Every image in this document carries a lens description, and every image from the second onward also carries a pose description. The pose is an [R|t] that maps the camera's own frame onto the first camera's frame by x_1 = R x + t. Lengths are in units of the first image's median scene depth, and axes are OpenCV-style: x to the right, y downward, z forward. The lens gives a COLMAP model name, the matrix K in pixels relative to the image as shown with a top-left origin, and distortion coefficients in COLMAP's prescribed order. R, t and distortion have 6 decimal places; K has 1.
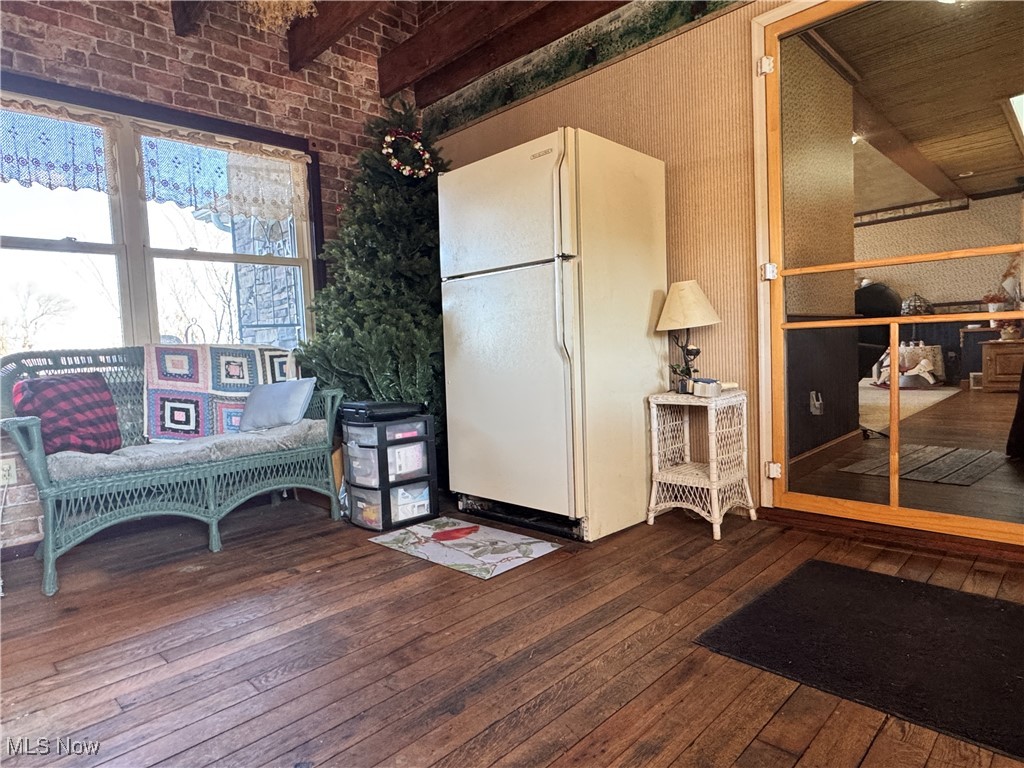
lens RADIAL K [[603.3, 0, 512.2], [0, 603.3, 383.2], [0, 0, 1]] dist [0.000299, 0.001648]
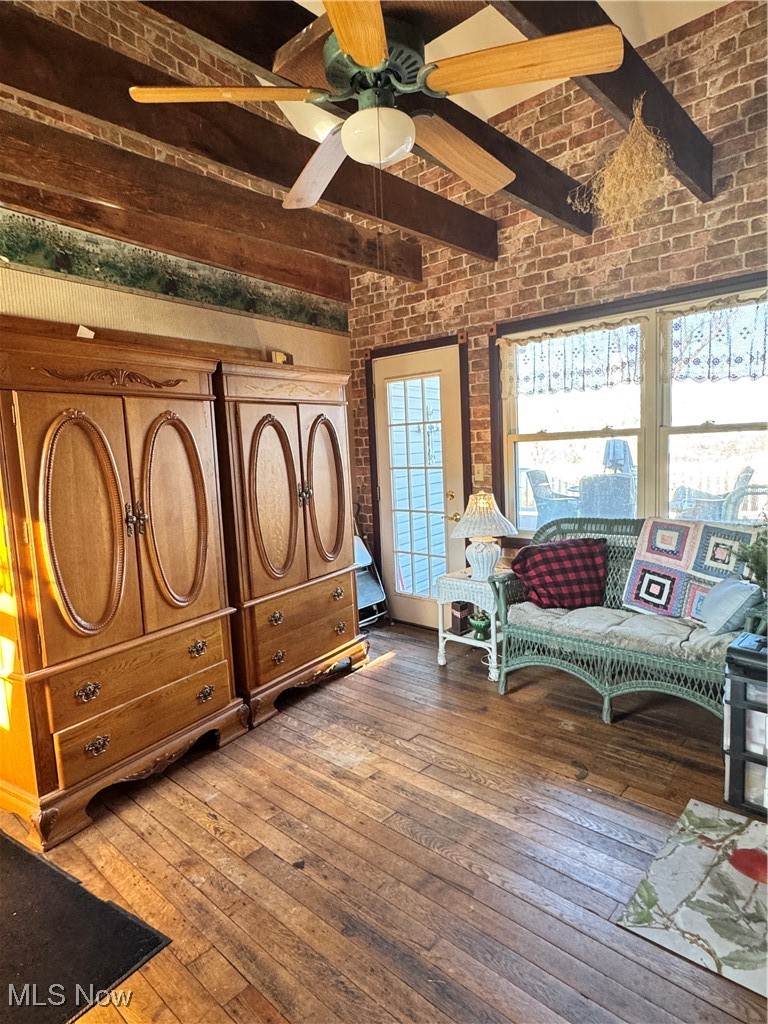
lens RADIAL K [[603.3, 0, 384.4], [0, 603.3, 513.1], [0, 0, 1]] dist [0.000299, 0.001648]
pose [[0.029371, 0.159642, -0.986738, 0.483969], [-0.010243, 0.987160, 0.159406, -0.250305], [0.999516, 0.005426, 0.030629, 0.492413]]
